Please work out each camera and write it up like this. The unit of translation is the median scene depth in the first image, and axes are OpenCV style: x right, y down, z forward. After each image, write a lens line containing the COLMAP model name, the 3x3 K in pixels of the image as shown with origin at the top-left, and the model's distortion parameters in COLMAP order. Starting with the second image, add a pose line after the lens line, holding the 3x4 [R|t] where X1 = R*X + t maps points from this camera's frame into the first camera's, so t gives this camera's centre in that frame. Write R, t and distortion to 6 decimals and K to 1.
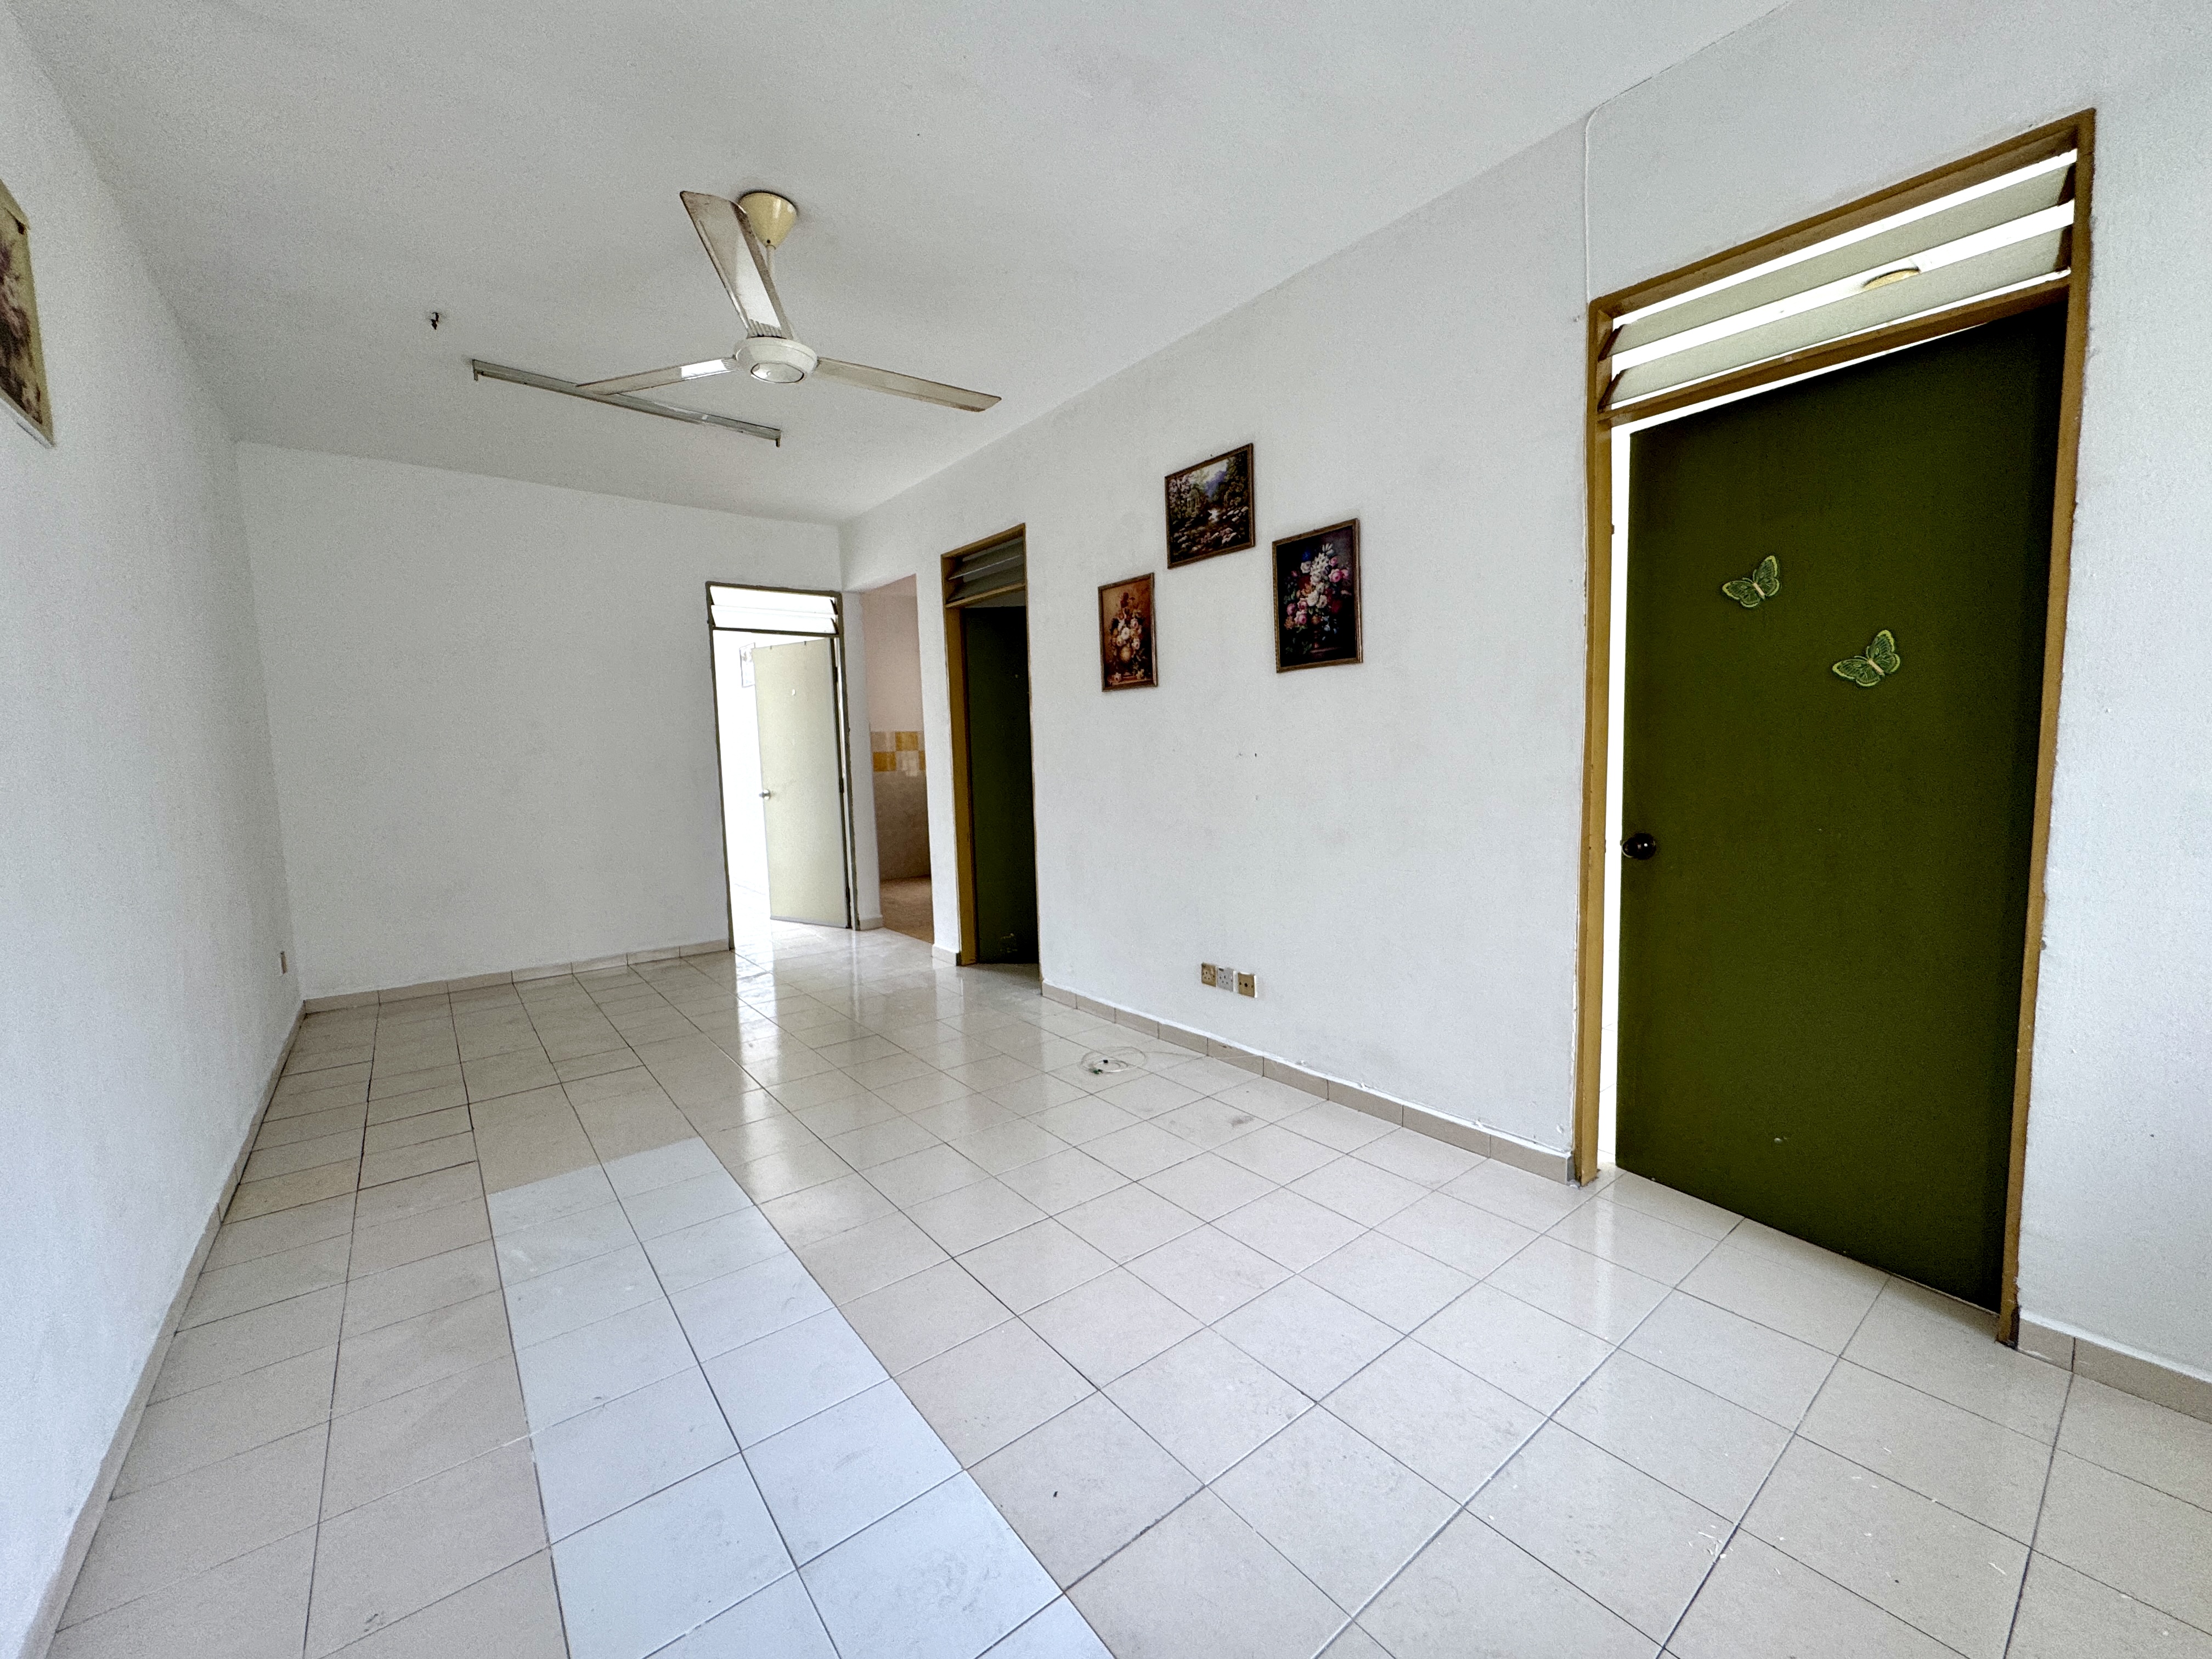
lens RADIAL K [[887.2, 0, 1104.7], [0, 887.2, 825.6], [0, 0, 1]] dist [-0.002047, 0.000189]
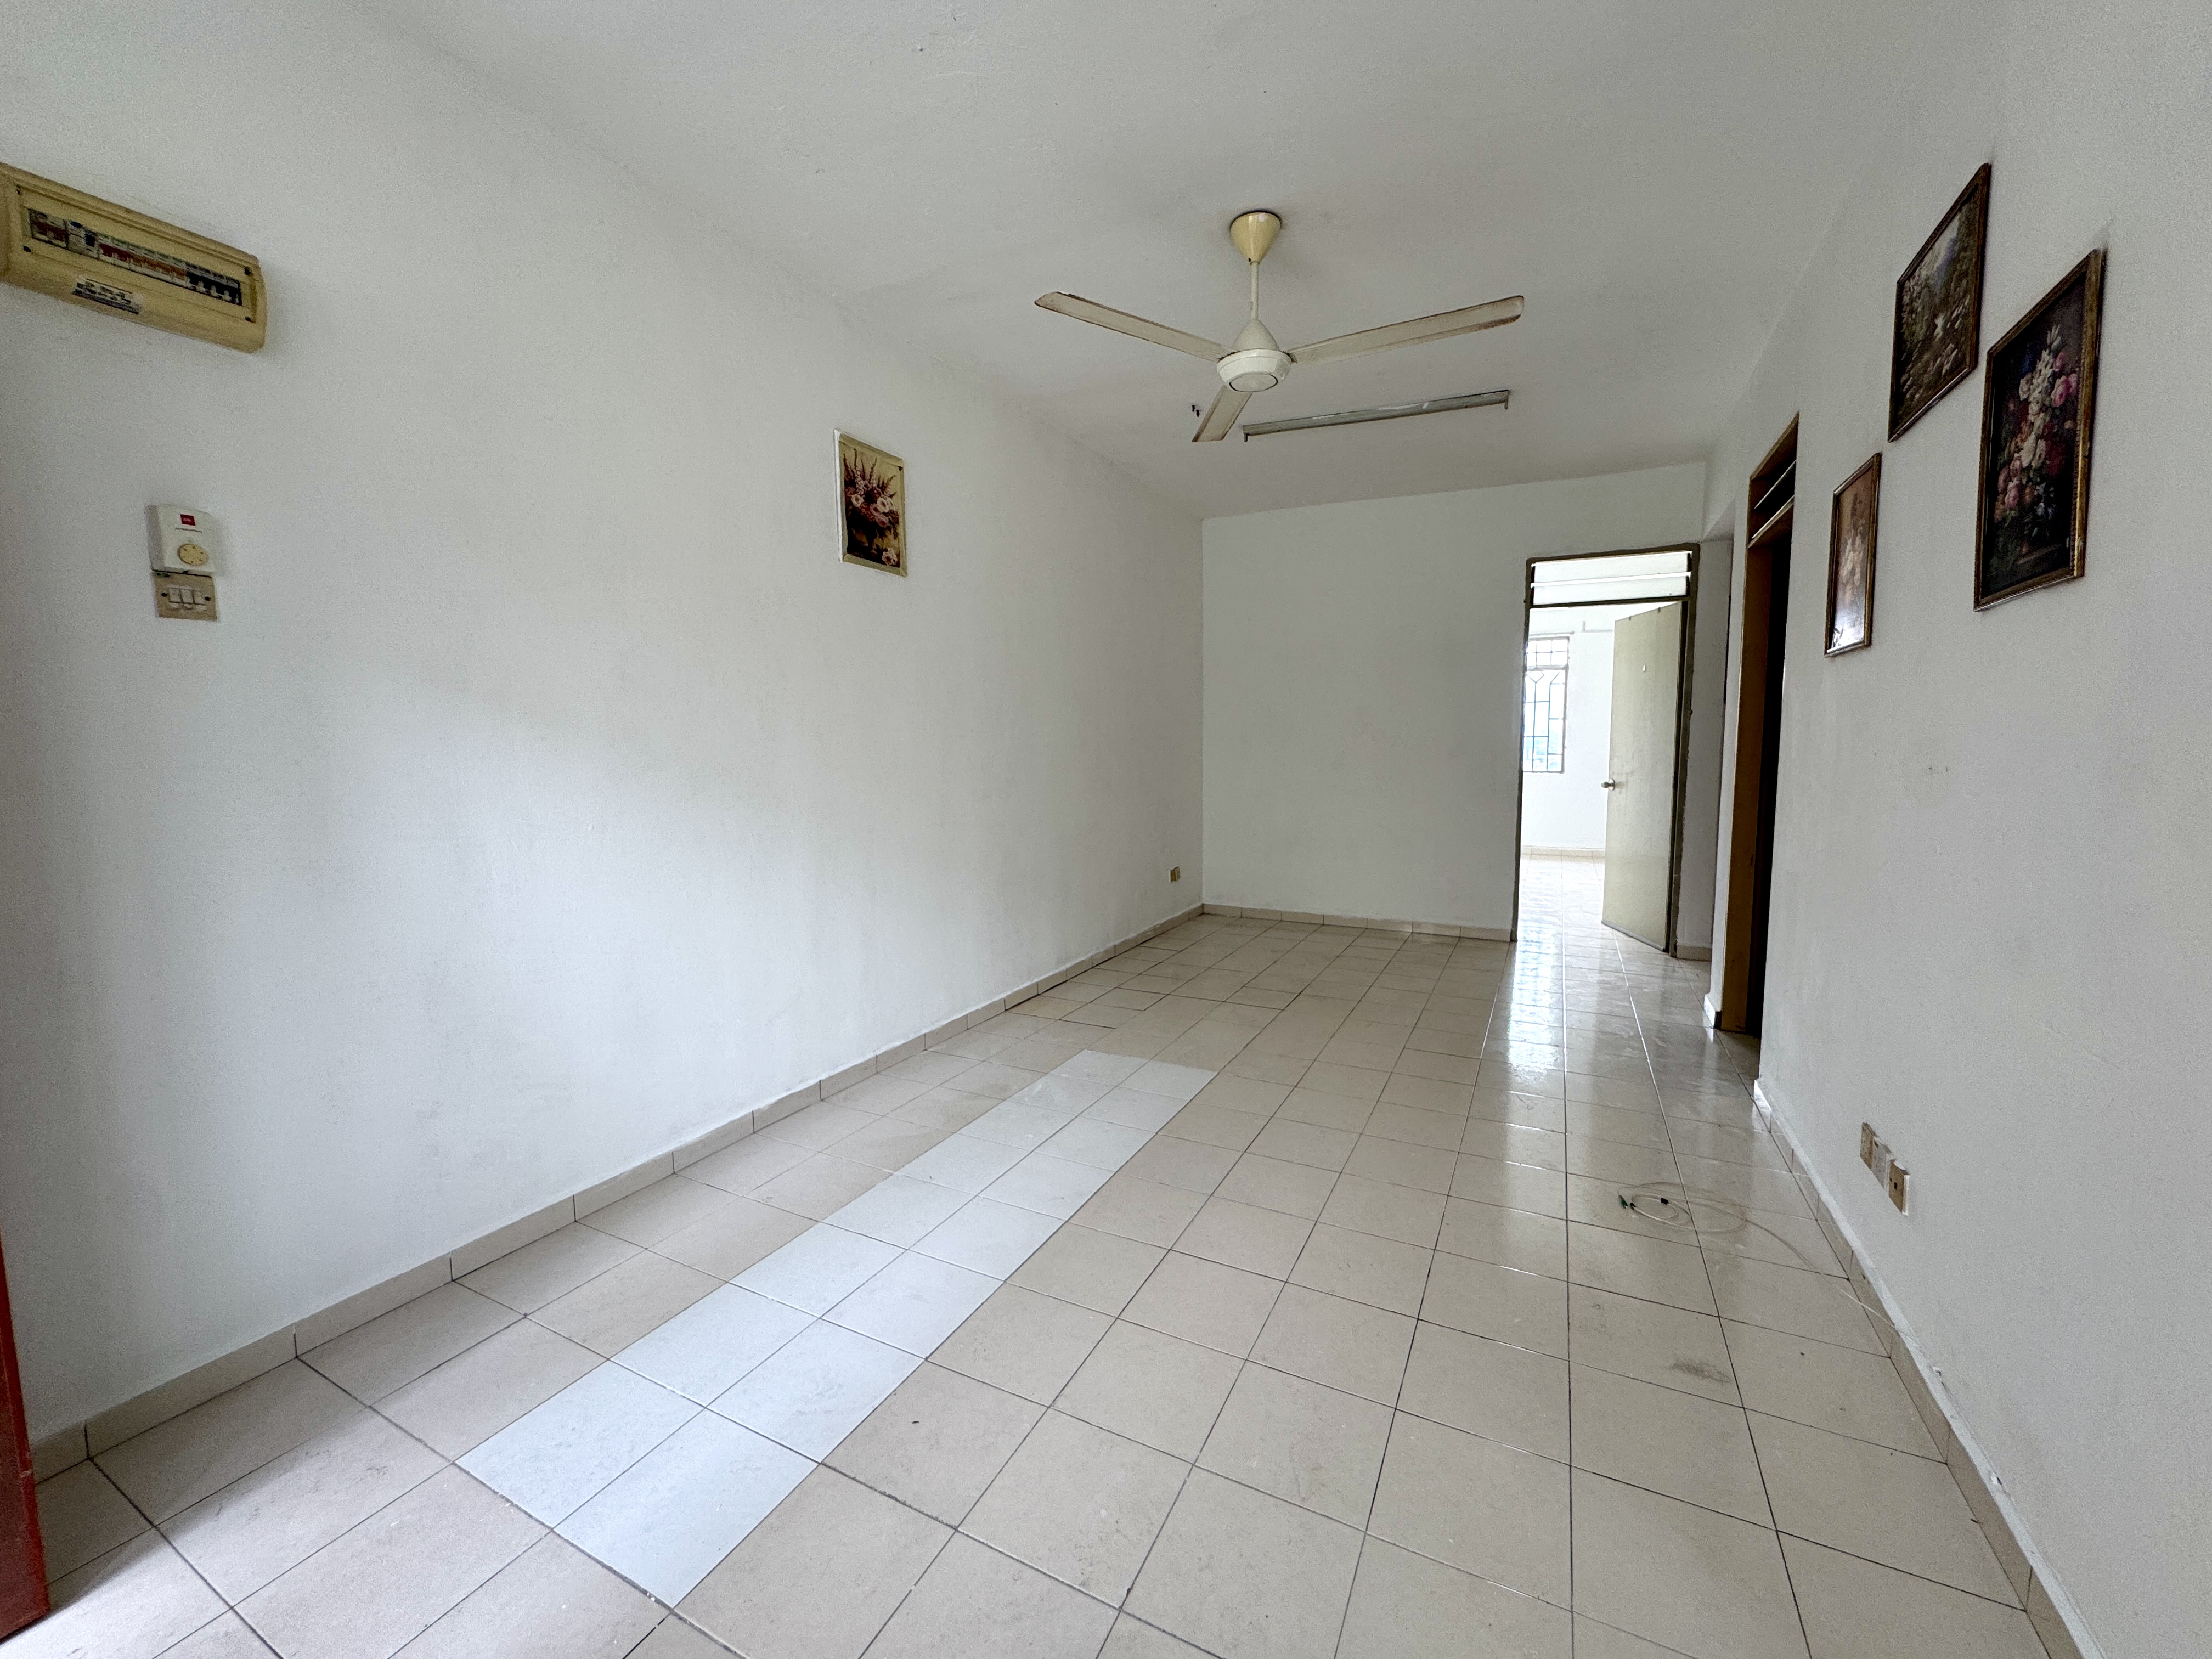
lens RADIAL K [[887.2, 0, 1104.7], [0, 887.2, 825.6], [0, 0, 1]] dist [-0.002047, 0.000189]
pose [[0.417626, 0.110989, -0.901815, 0.443803], [-0.086920, 0.992840, 0.081939, -0.046549], [0.904452, 0.044166, 0.424283, 0.326881]]
